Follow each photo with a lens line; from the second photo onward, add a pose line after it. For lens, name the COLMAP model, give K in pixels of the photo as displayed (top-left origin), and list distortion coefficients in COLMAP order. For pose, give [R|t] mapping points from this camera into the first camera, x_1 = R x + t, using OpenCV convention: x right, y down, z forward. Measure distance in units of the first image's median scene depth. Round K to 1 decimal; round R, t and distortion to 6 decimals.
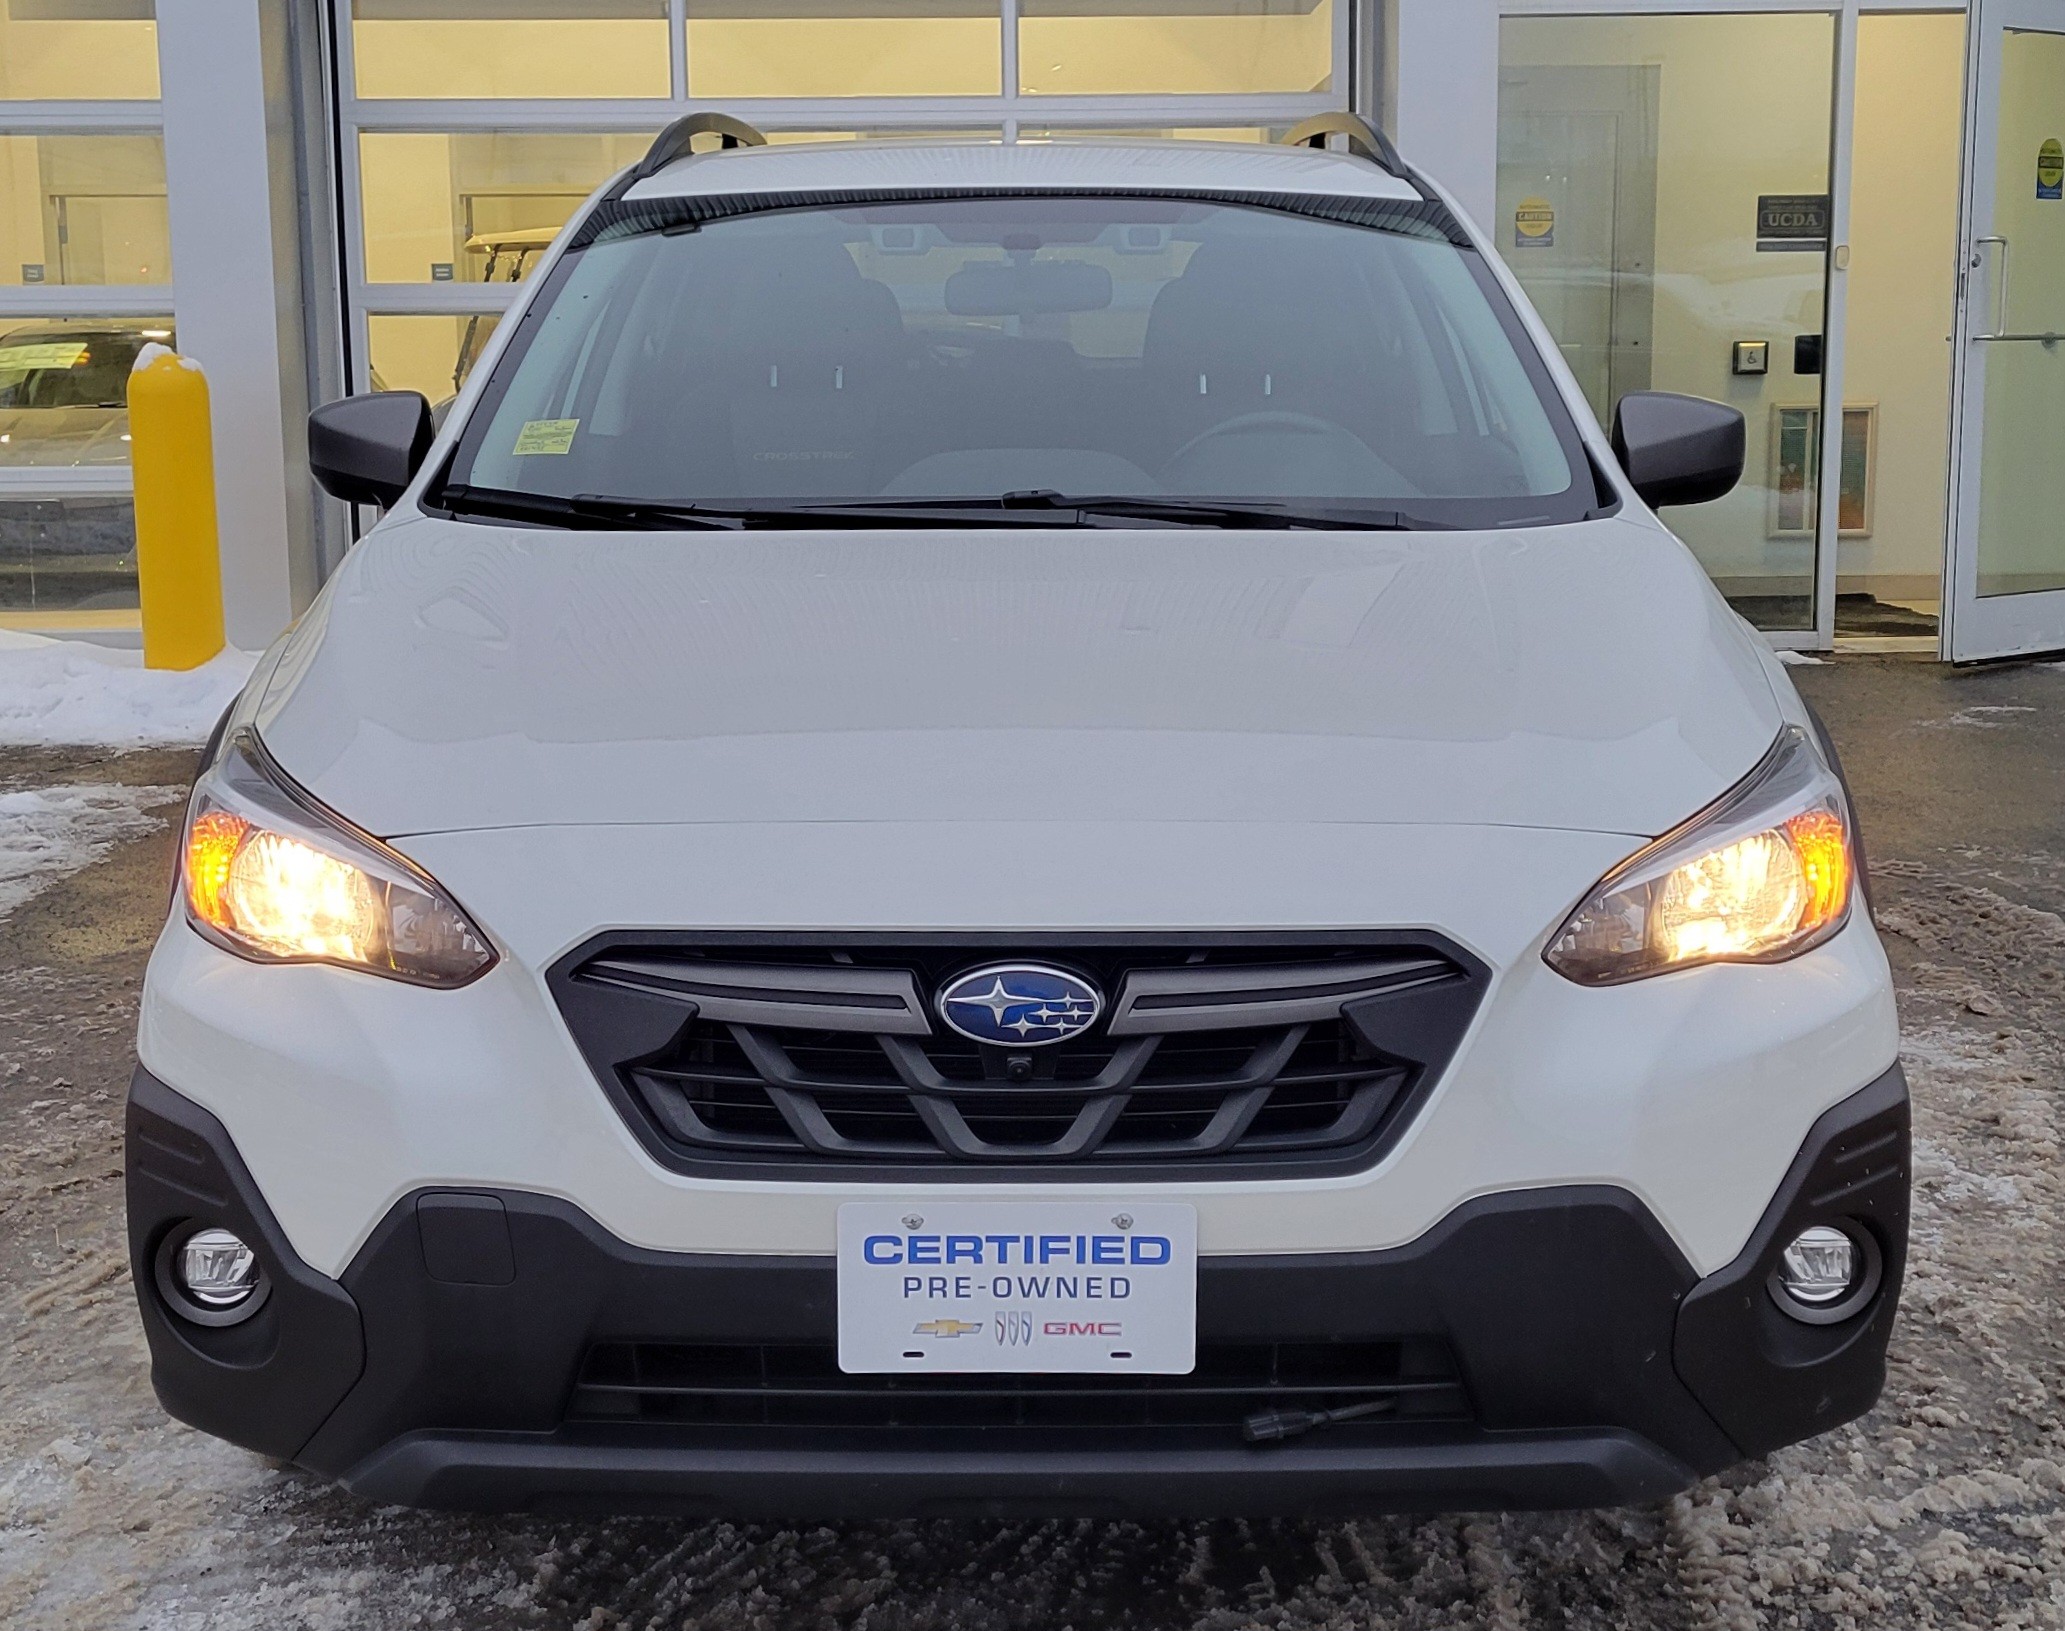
lens RADIAL K [[3042.3, 0, 1032.5], [0, 3042.3, 815.5], [0, 0, 1]] dist [0.037385, 0.031966]
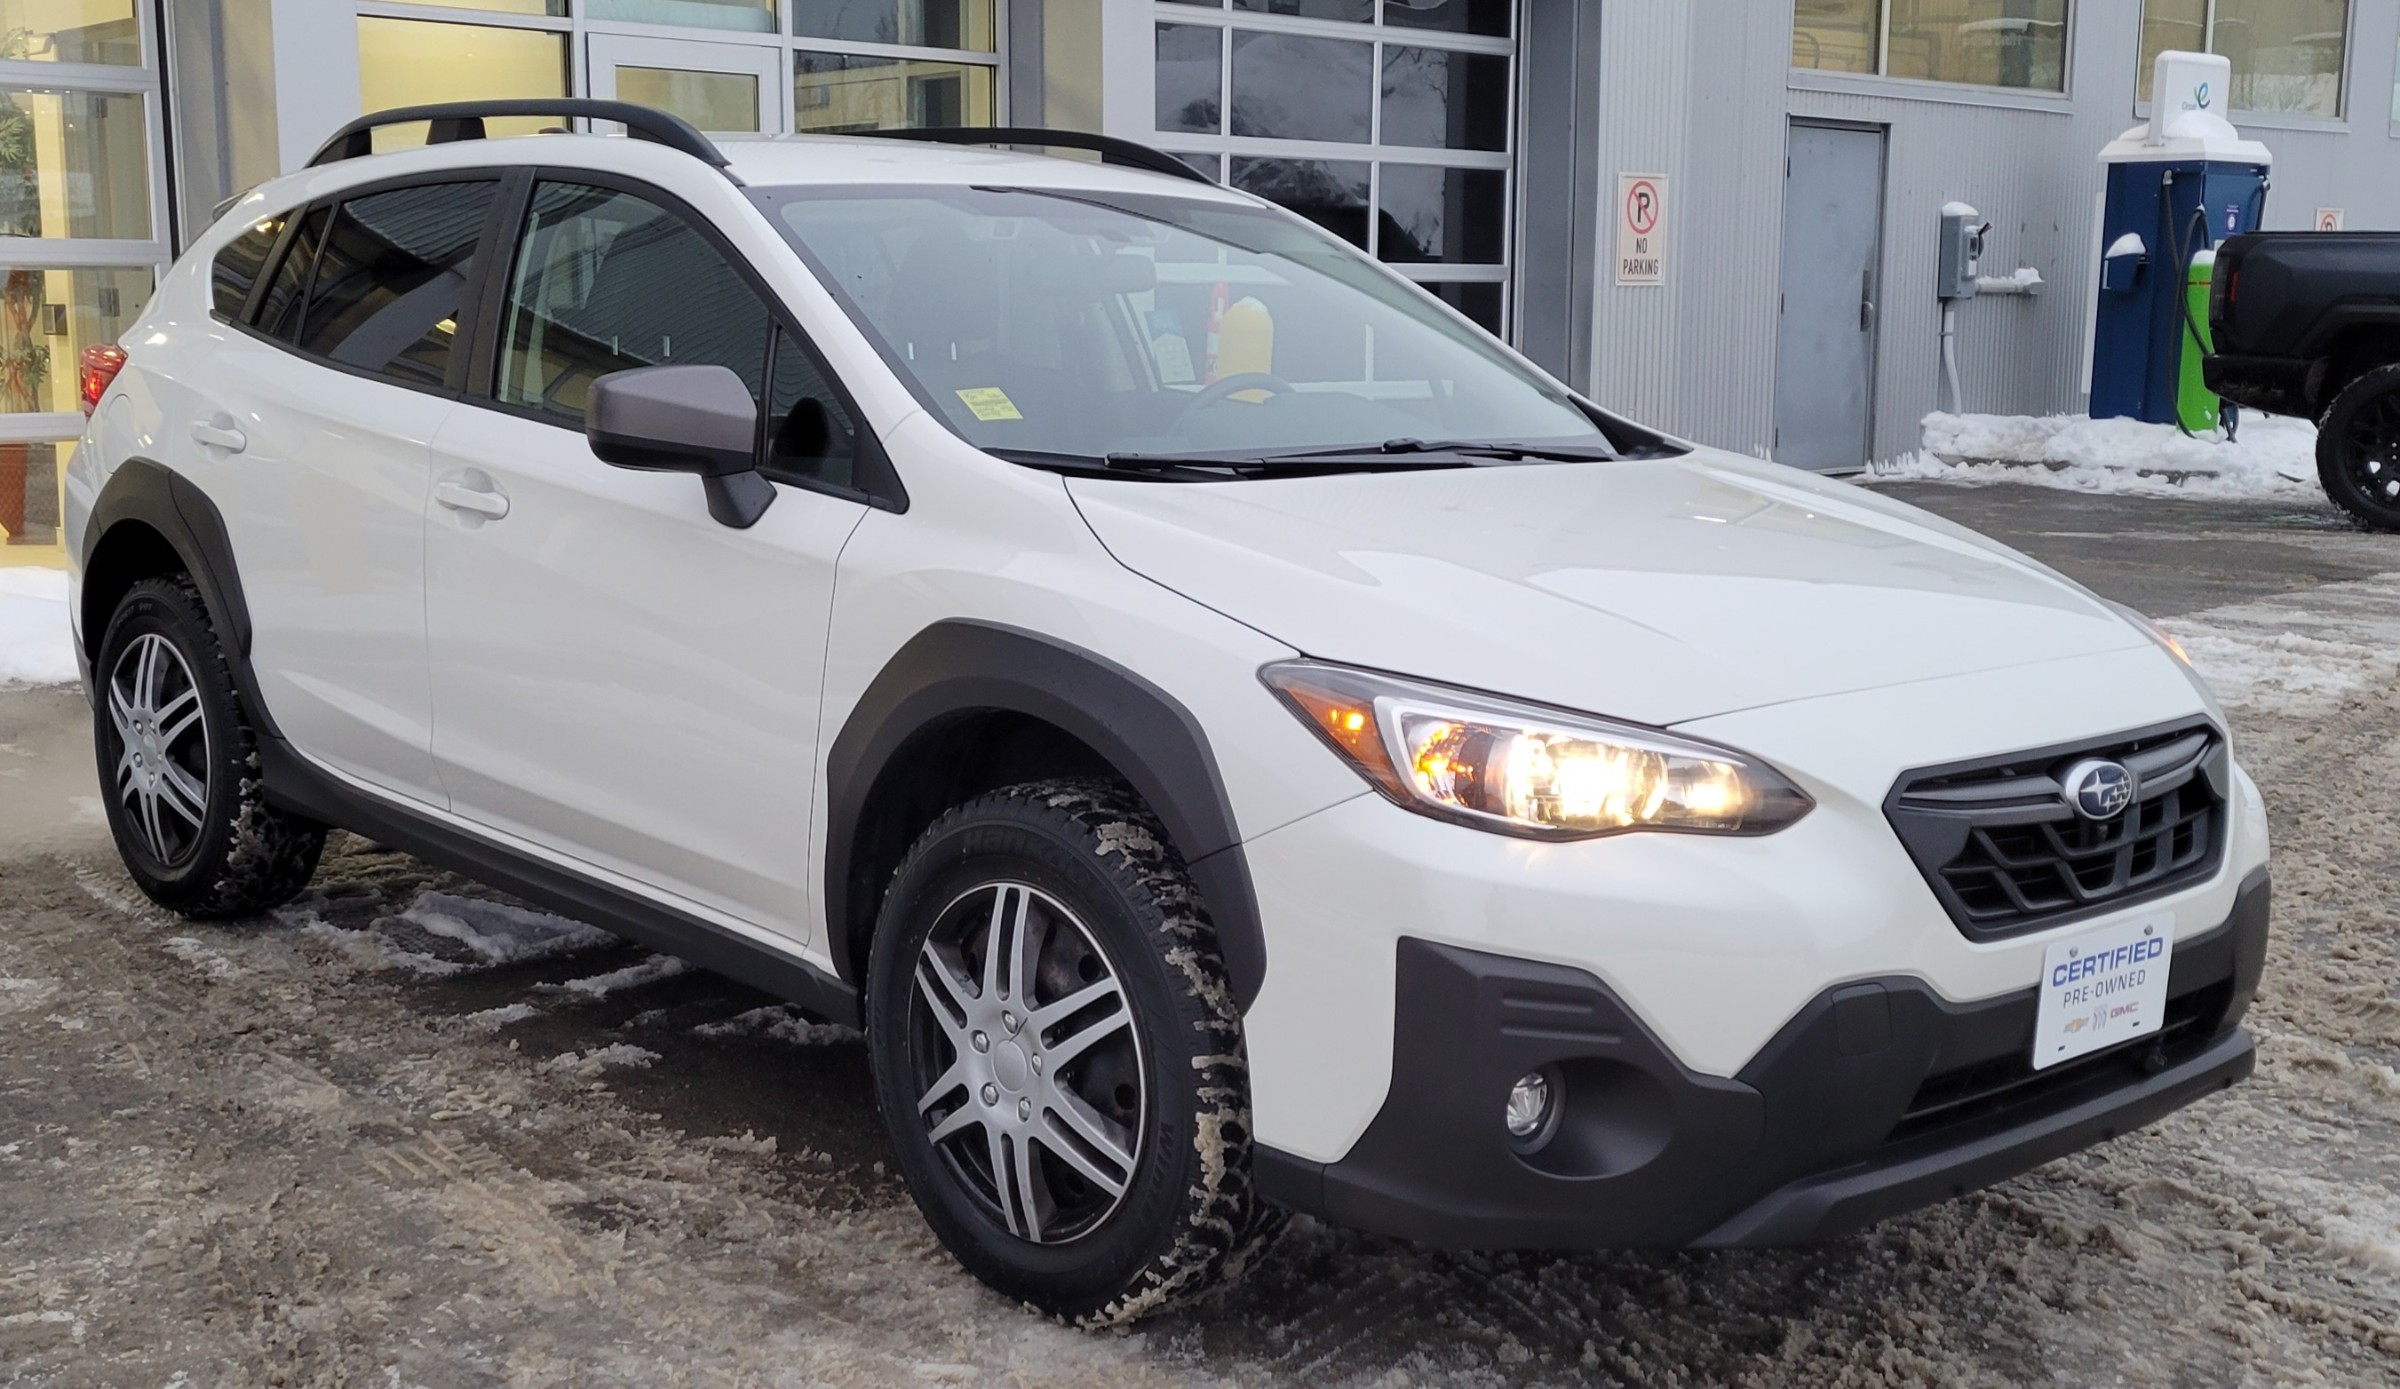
lens RADIAL K [[2716.2, 0, 1200.0], [0, 2716.2, 694.5], [0, 0, 1]] dist [0.005031, -0.000689]
pose [[0.762529, -0.090525, 0.640590, -1.133592], [0.096640, 0.994991, 0.025571, -0.055538], [-0.639696, 0.042408, 0.767457, 0.287373]]
